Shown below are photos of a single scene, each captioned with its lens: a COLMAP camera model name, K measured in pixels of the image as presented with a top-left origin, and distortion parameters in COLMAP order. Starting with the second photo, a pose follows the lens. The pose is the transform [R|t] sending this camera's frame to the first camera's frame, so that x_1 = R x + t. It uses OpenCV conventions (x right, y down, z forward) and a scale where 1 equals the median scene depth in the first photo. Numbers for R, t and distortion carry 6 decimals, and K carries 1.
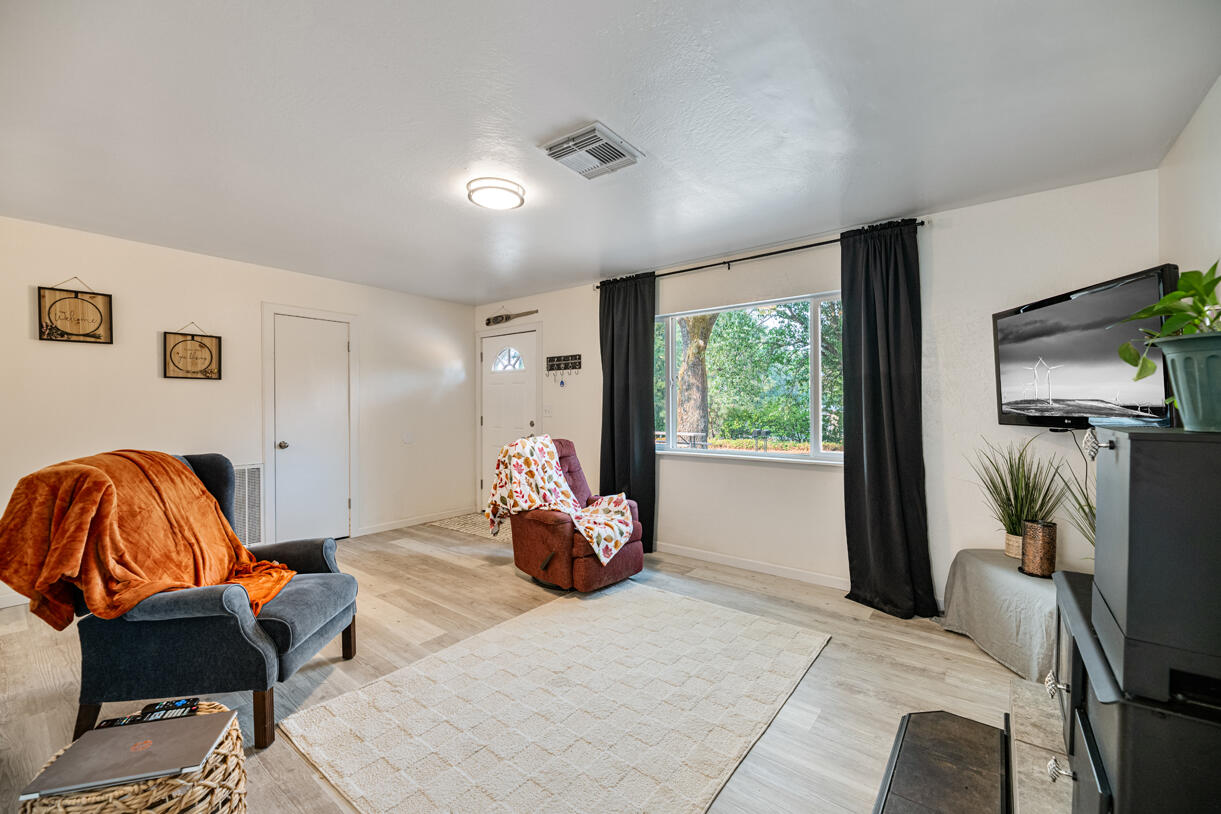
lens RADIAL K [[493.2, 0, 610.8], [0, 493.2, 404.2], [0, 0, 1]] dist [-0.000562, -0.003819]
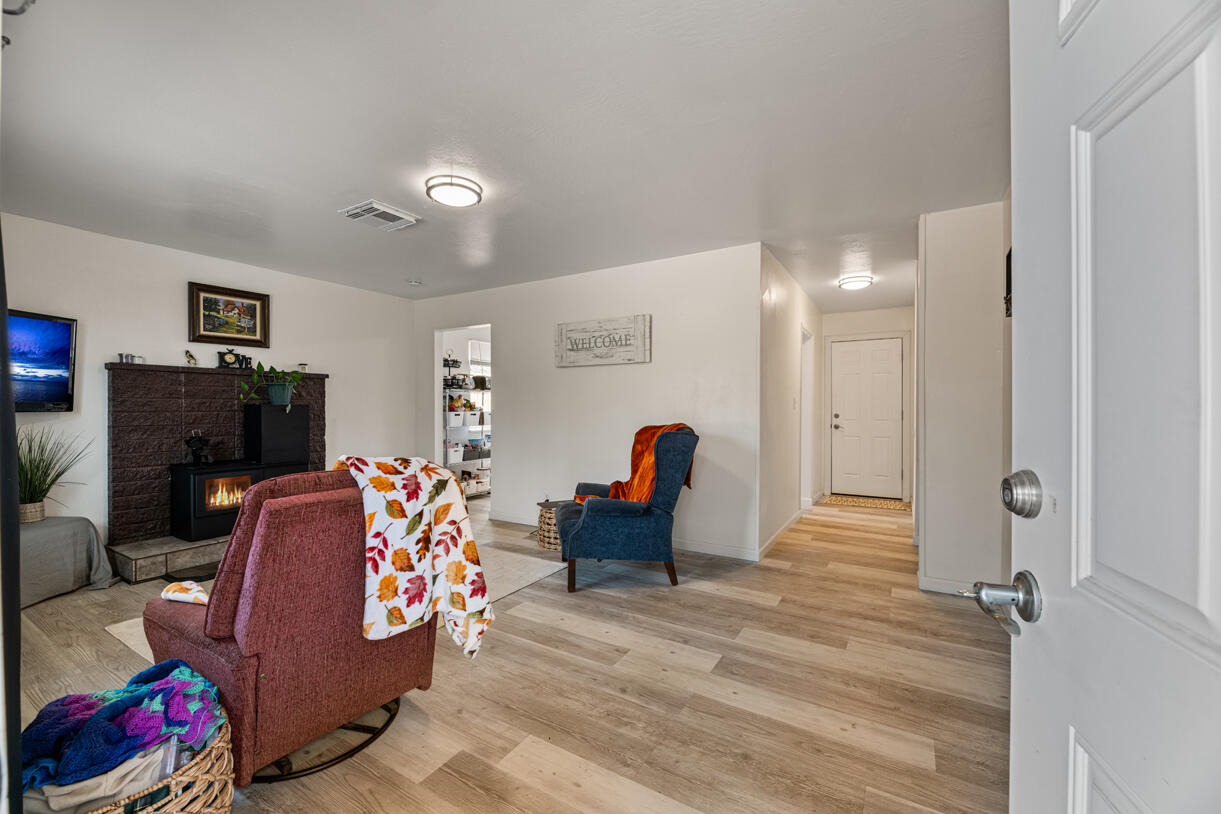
lens RADIAL K [[493.2, 0, 612.0], [0, 493.2, 408.9], [0, 0, 1]] dist [-0.000562, -0.003819]
pose [[-0.992324, 0.001808, -0.123649, -0.500103], [0.001529, 0.999996, 0.002354, 0.036895], [0.123653, 0.002147, -0.992323, 2.398792]]
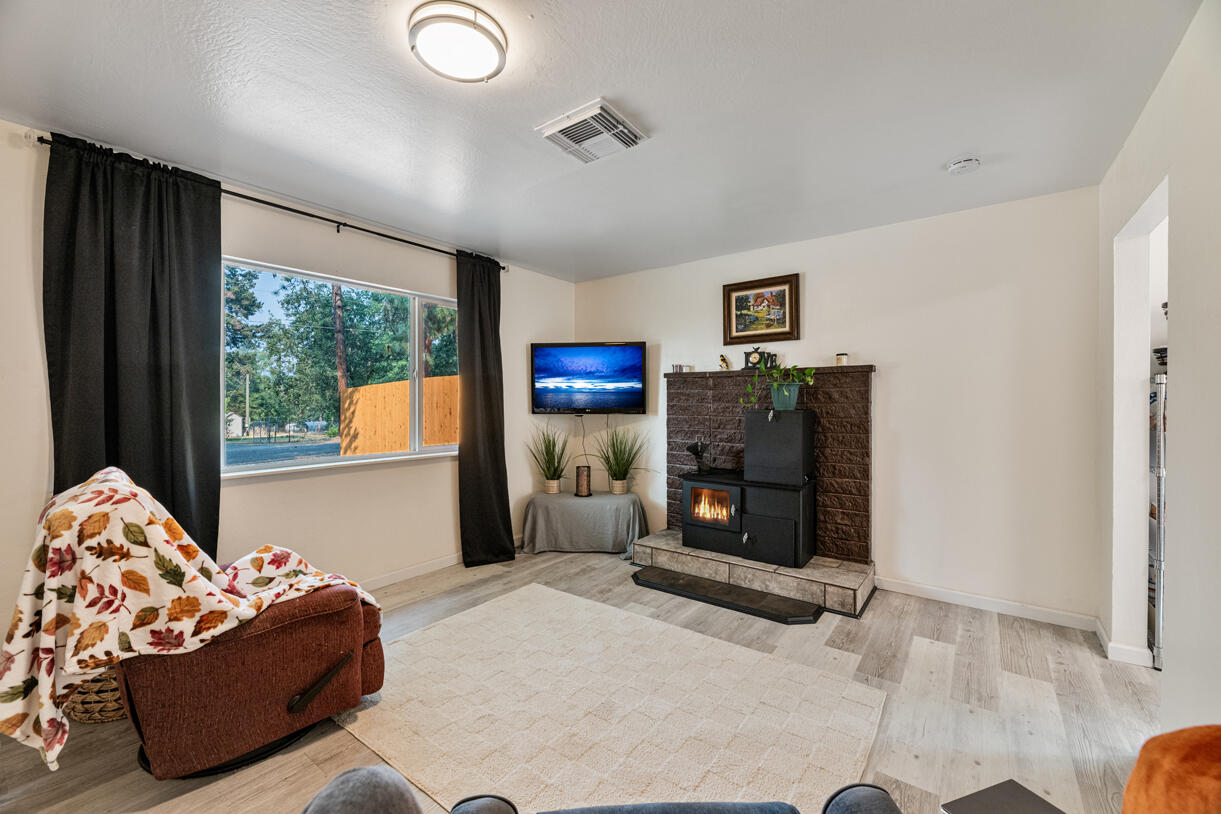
lens RADIAL K [[493.2, 0, 598.5], [0, 493.2, 404.0], [0, 0, 1]] dist [-0.000562, -0.003819]
pose [[-0.009535, -0.002164, 0.999952, -0.947069], [-0.005012, 0.999985, 0.002116, 0.004206], [-0.999942, -0.004991, -0.009546, 0.969821]]
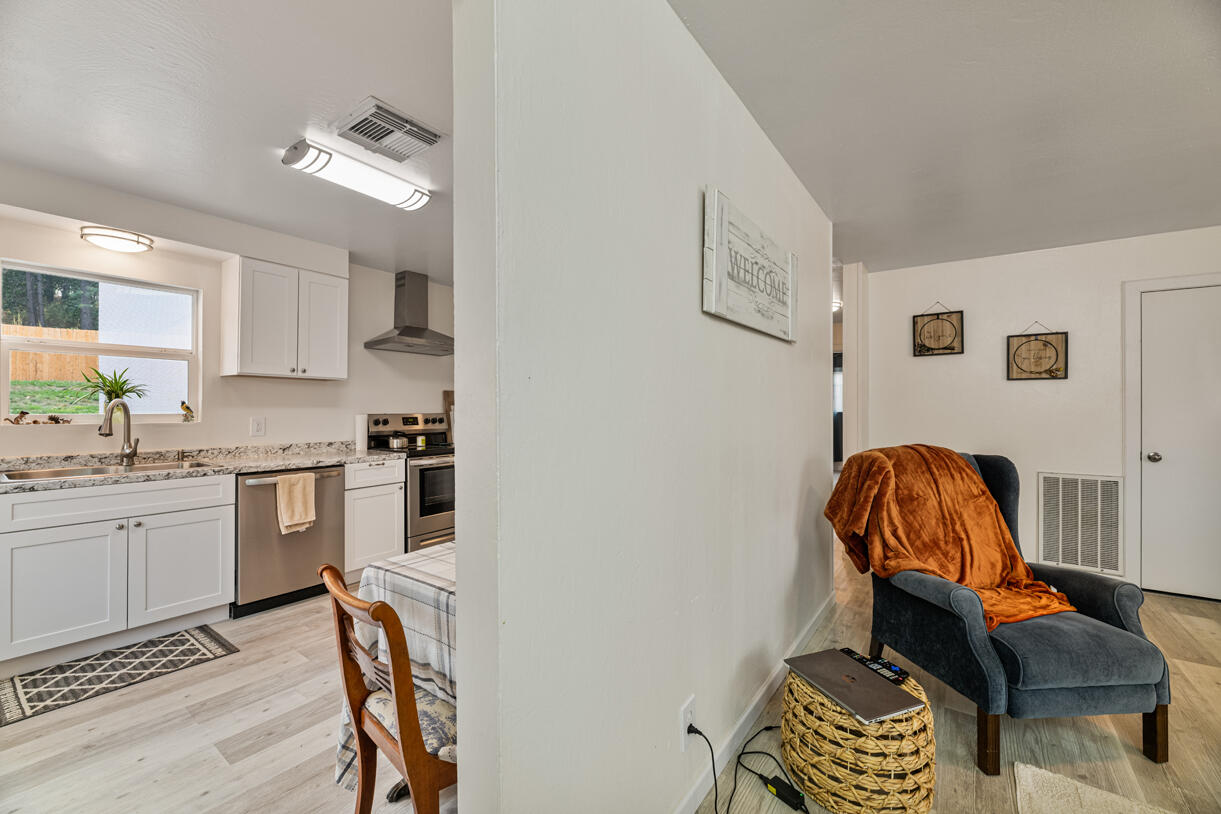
lens RADIAL K [[493.2, 0, 611.0], [0, 493.2, 404.8], [0, 0, 1]] dist [-0.000562, -0.003819]
pose [[0.034392, -0.002105, -0.999406, 0.155824], [0.001200, 0.999997, -0.002065, -0.000587], [0.999408, -0.001128, 0.034394, 0.194166]]
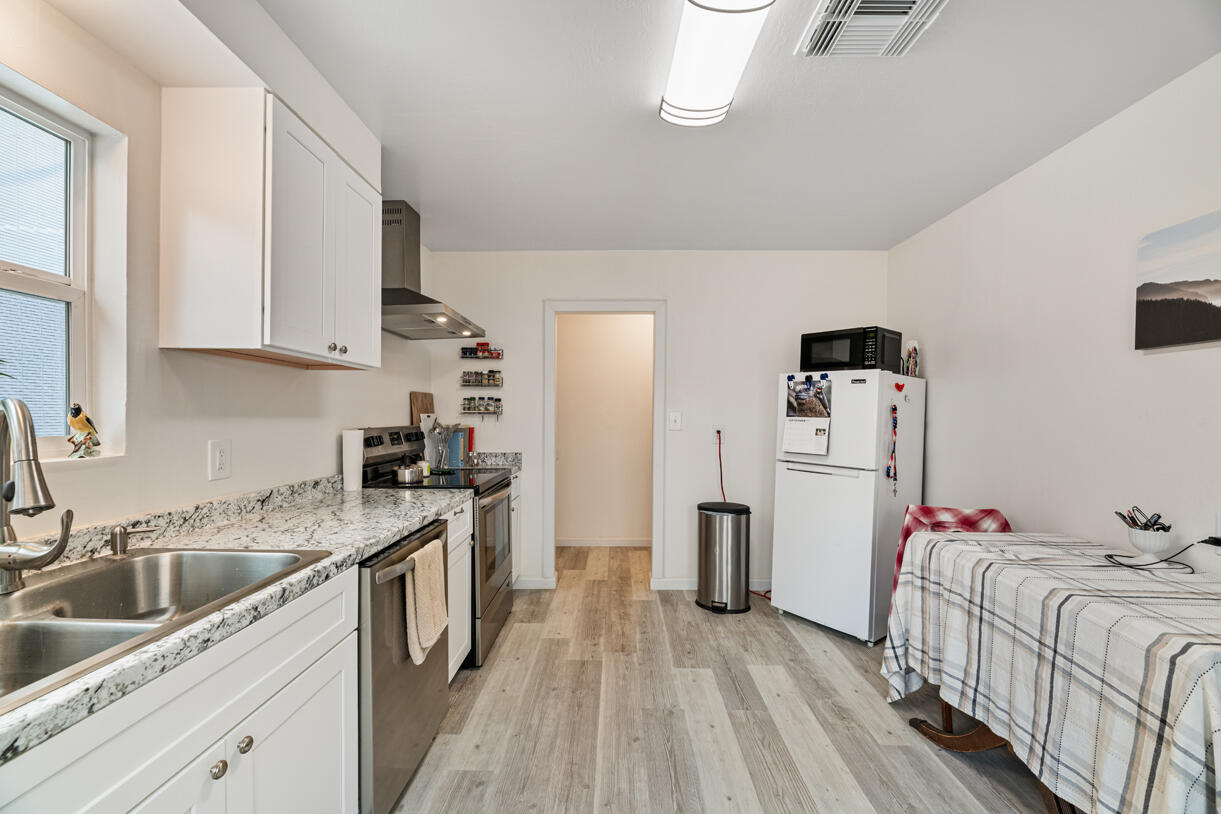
lens RADIAL K [[493.2, 0, 616.9], [0, 493.2, 421.2], [0, 0, 1]] dist [-0.000562, -0.003819]
pose [[0.608162, 0.018669, -0.793594, -0.464266], [-0.007426, 0.999813, 0.017829, -0.010456], [0.793778, -0.004950, 0.608187, -0.804350]]
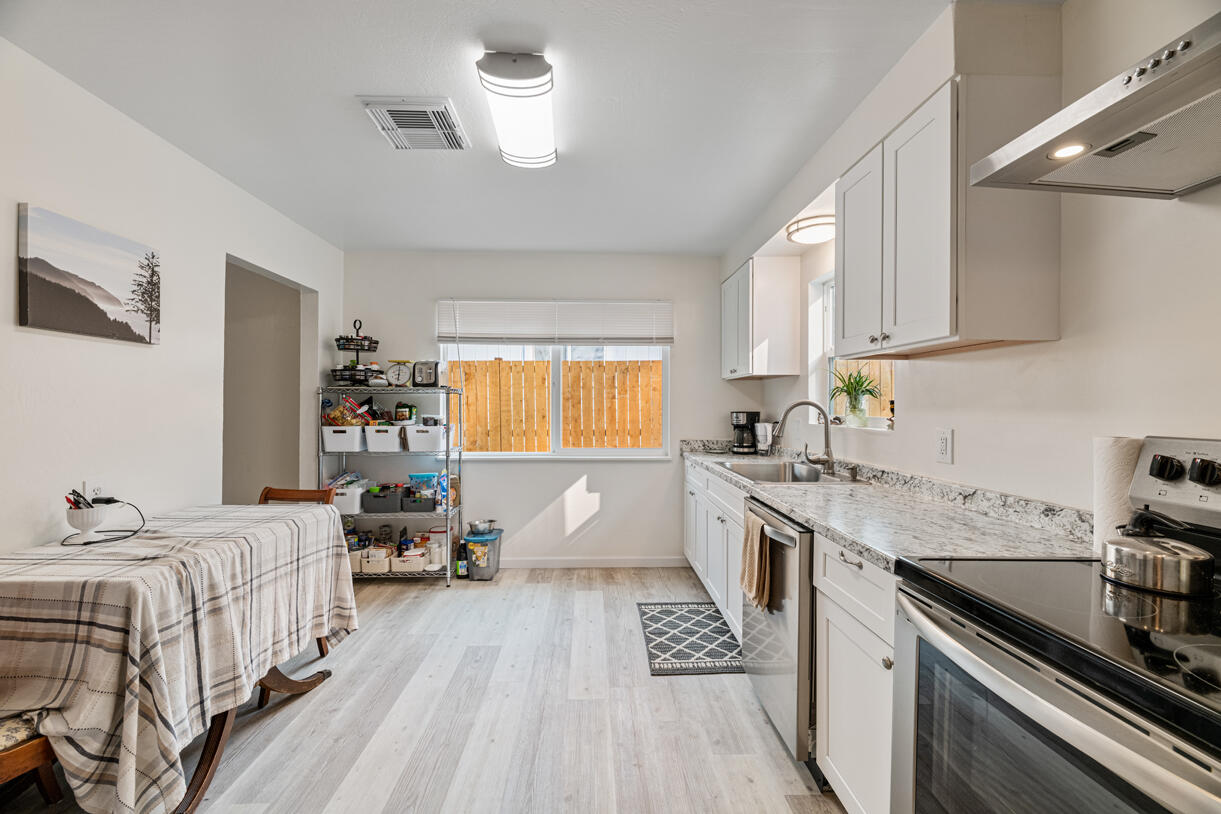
lens RADIAL K [[493.2, 0, 608.6], [0, 493.2, 406.1], [0, 0, 1]] dist [-0.000562, -0.003819]
pose [[-0.638196, 0.002038, 0.769871, -1.649751], [-0.002330, 0.999987, -0.004579, 0.001538], [-0.769870, -0.004716, -0.638183, 0.116032]]
